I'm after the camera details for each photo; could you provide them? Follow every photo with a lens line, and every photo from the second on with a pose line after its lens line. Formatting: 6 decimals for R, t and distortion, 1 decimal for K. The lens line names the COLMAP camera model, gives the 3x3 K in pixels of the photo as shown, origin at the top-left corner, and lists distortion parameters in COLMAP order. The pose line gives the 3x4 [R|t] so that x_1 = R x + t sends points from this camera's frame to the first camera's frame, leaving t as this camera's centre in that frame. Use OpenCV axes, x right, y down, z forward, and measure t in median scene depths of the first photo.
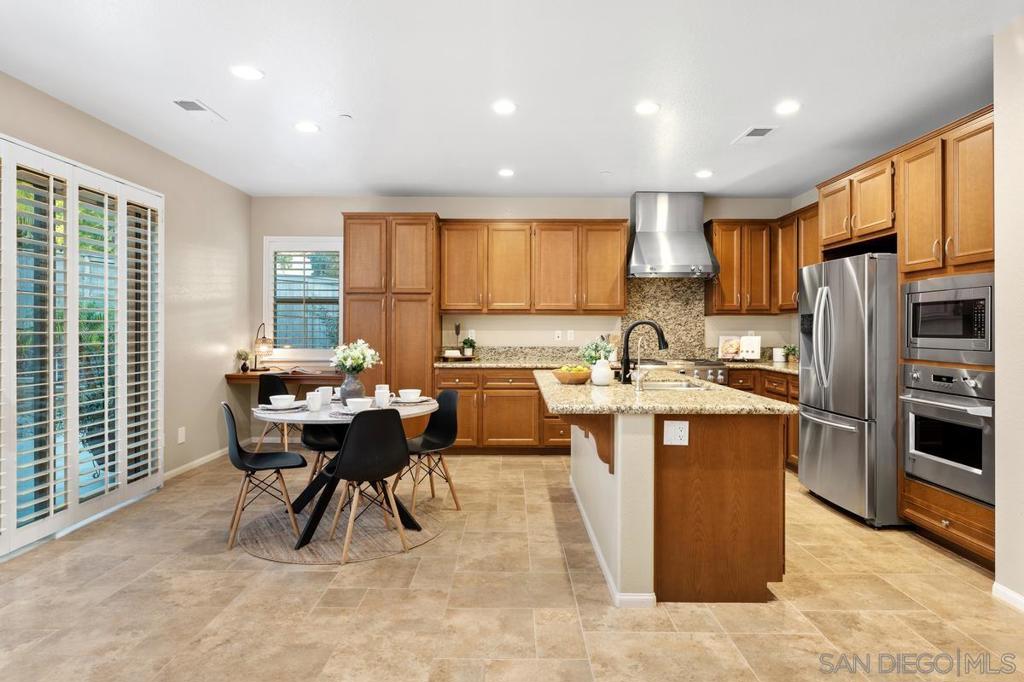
lens RADIAL K [[593.6, 0, 504.1], [0, 593.6, 325.2], [0, 0, 1]] dist [0.000629, 0.001294]
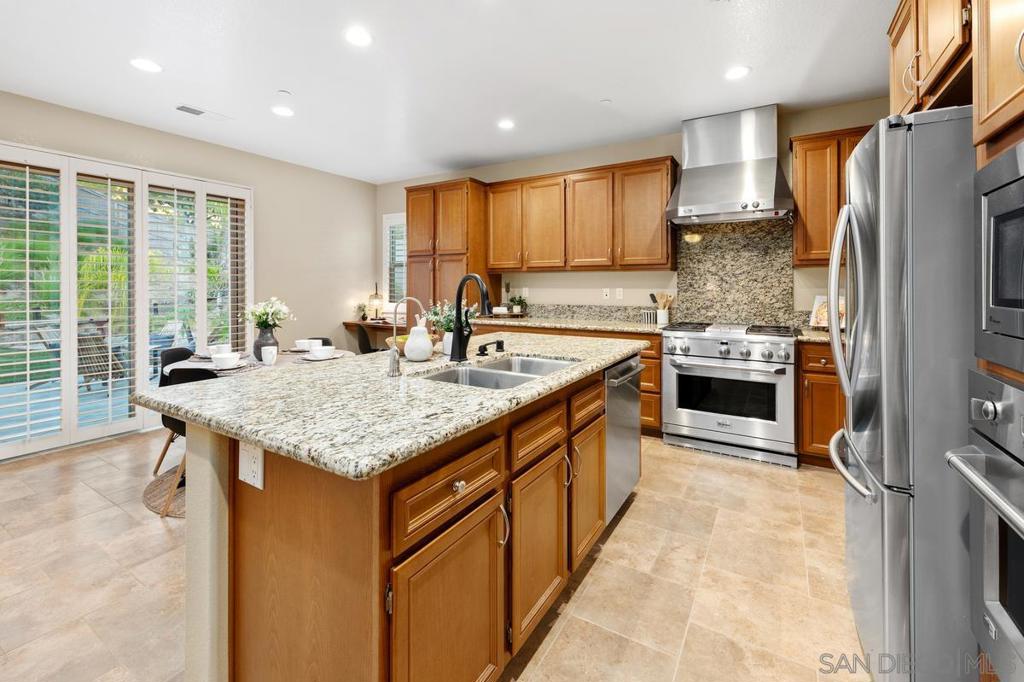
lens RADIAL K [[437.7, 0, 507.5], [0, 437.7, 282.6], [0, 0, 1]] dist [0.013181, -0.000072]
pose [[0.856443, -0.007632, -0.516185, 0.343788], [0.007272, 0.999970, -0.002719, 0.001044], [0.516191, -0.001425, 0.856473, 0.364312]]
